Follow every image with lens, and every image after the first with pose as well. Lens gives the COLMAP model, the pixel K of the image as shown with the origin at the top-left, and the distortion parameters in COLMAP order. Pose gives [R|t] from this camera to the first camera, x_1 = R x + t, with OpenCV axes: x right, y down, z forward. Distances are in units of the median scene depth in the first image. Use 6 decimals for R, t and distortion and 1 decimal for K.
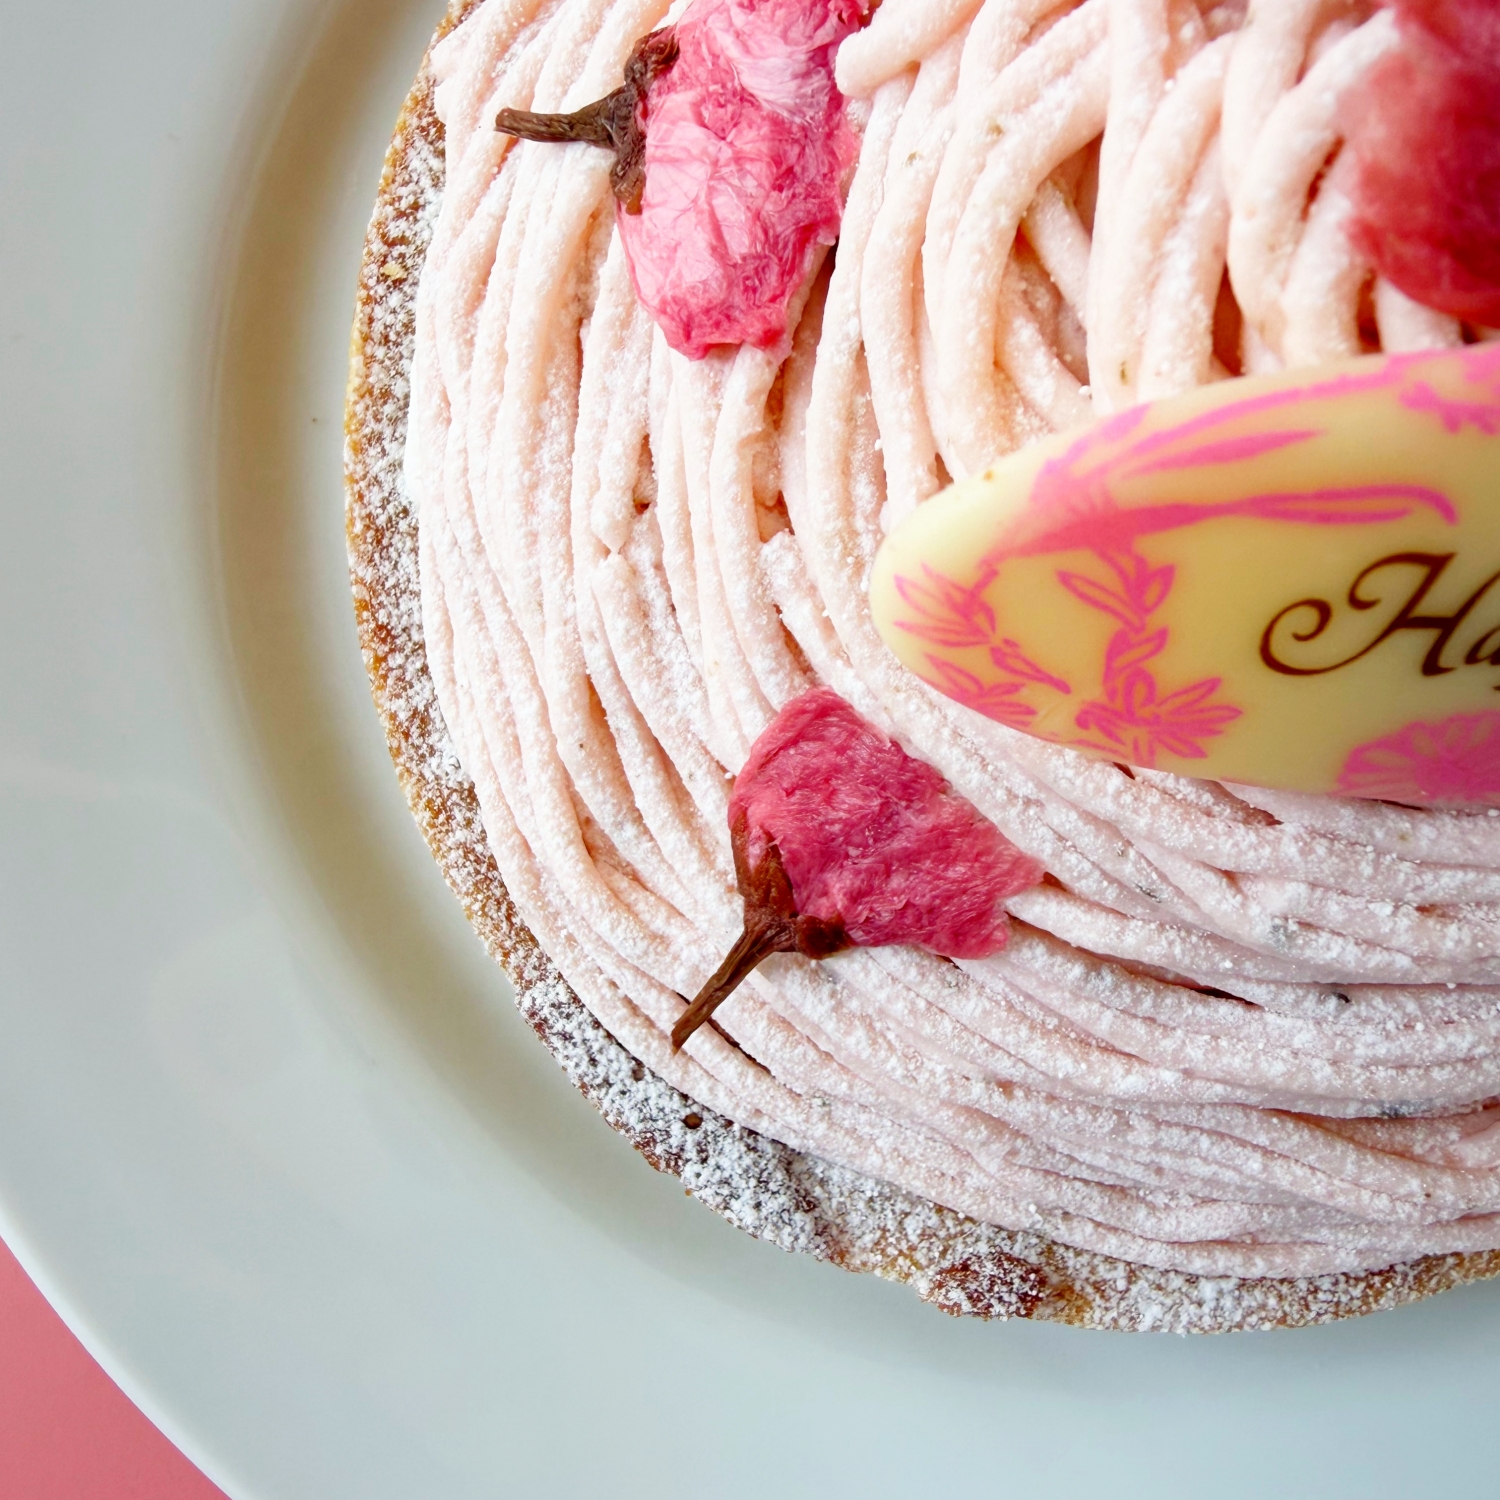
lens RADIAL K [[1565.0, 0, 750.0], [0, 1565.0, 750.0], [0, 0, 1]] dist [-0.003044, -0.015144]
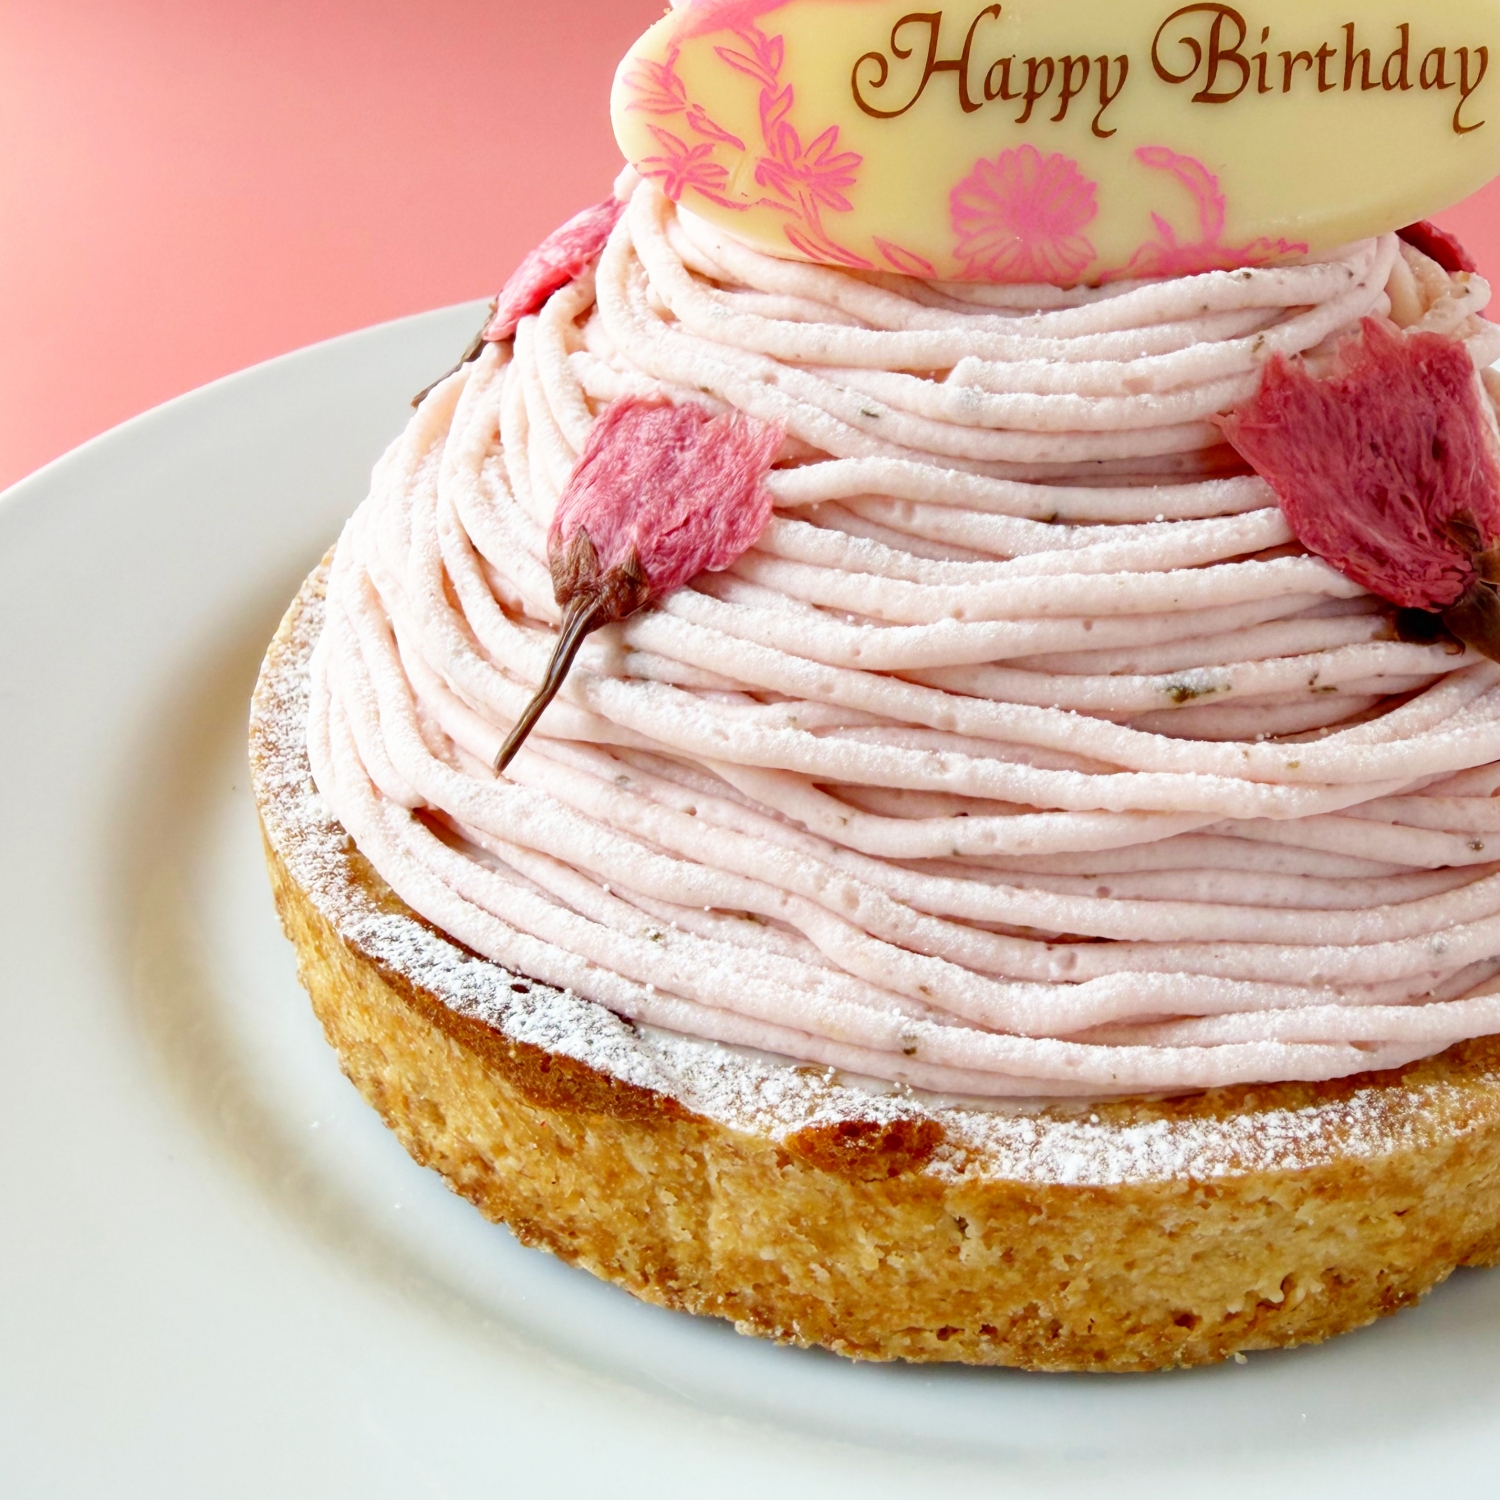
lens RADIAL K [[1678.4, 0, 702.3], [0, 1678.4, 709.4], [0, 0, 1]] dist [0.006976, -0.031182]
pose [[0.998403, -0.054332, 0.015495, 0.062917], [0.043585, 0.566160, -0.823142, 0.946872], [0.035950, 0.822503, 0.567624, 0.301605]]
